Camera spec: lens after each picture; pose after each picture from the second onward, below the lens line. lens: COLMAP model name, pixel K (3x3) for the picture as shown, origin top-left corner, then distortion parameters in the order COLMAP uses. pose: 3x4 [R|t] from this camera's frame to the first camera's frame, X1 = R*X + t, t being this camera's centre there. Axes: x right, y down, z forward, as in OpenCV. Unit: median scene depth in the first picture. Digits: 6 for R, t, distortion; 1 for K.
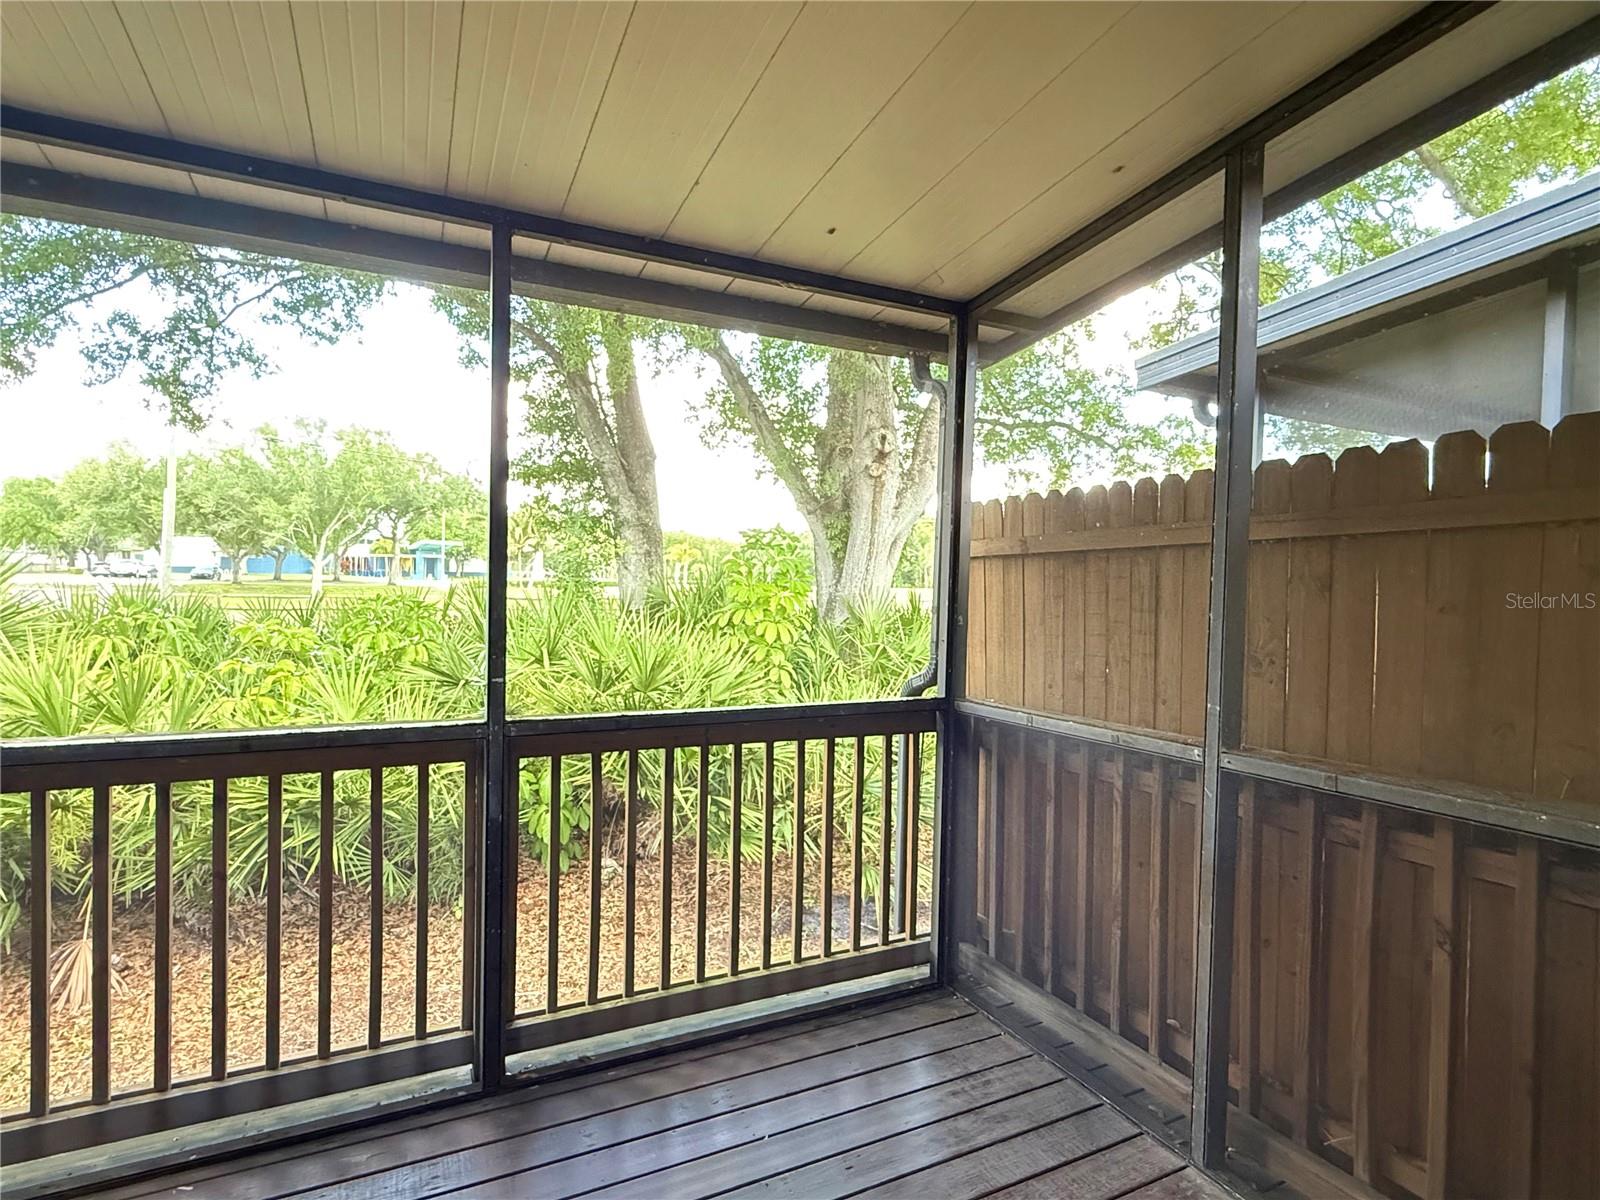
lens RADIAL K [[823.3, 0, 799.0], [0, 823.3, 599.4], [0, 0, 1]] dist [0.000694, 0.000387]
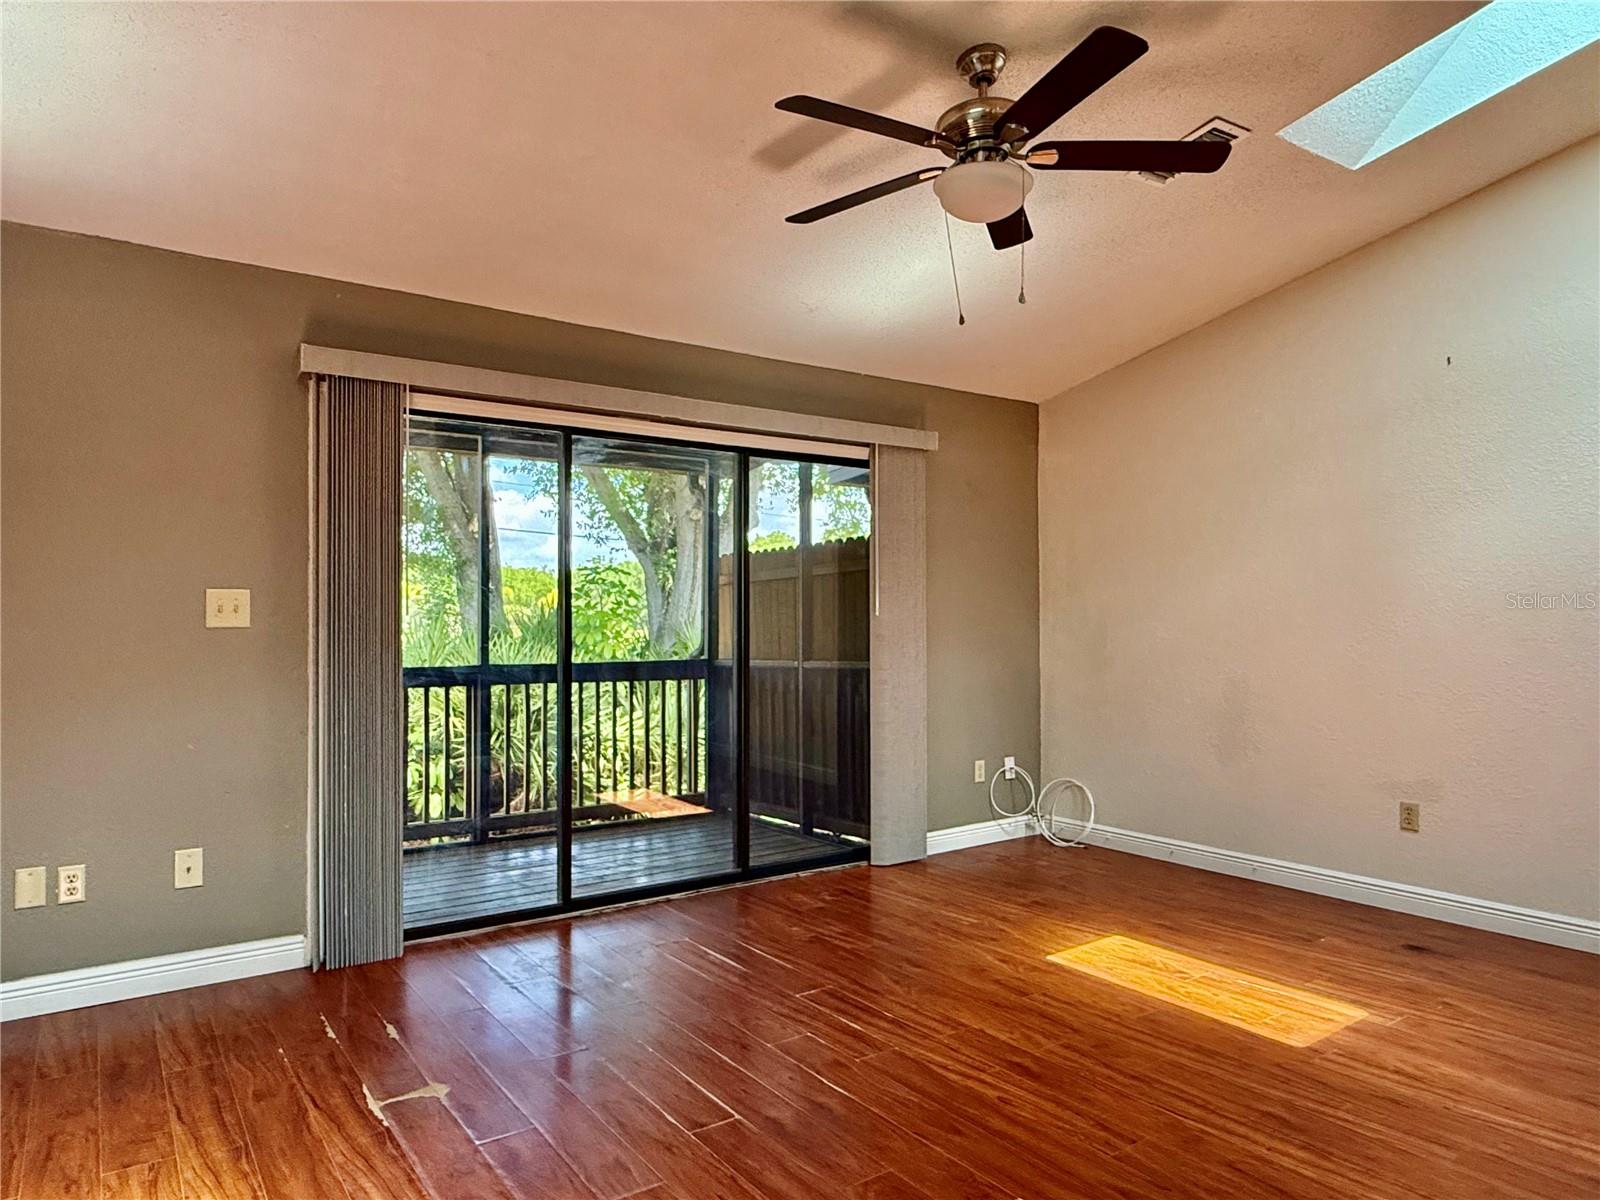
lens RADIAL K [[1015.2, 0, 796.9], [0, 1015.2, 603.5], [0, 0, 1]] dist [-0.000188, 0.000326]
pose [[0.987189, -0.021786, 0.158059, 0.006191], [0.028300, 0.998835, -0.039079, 0.040822], [-0.157023, 0.043052, 0.986656, -0.606426]]
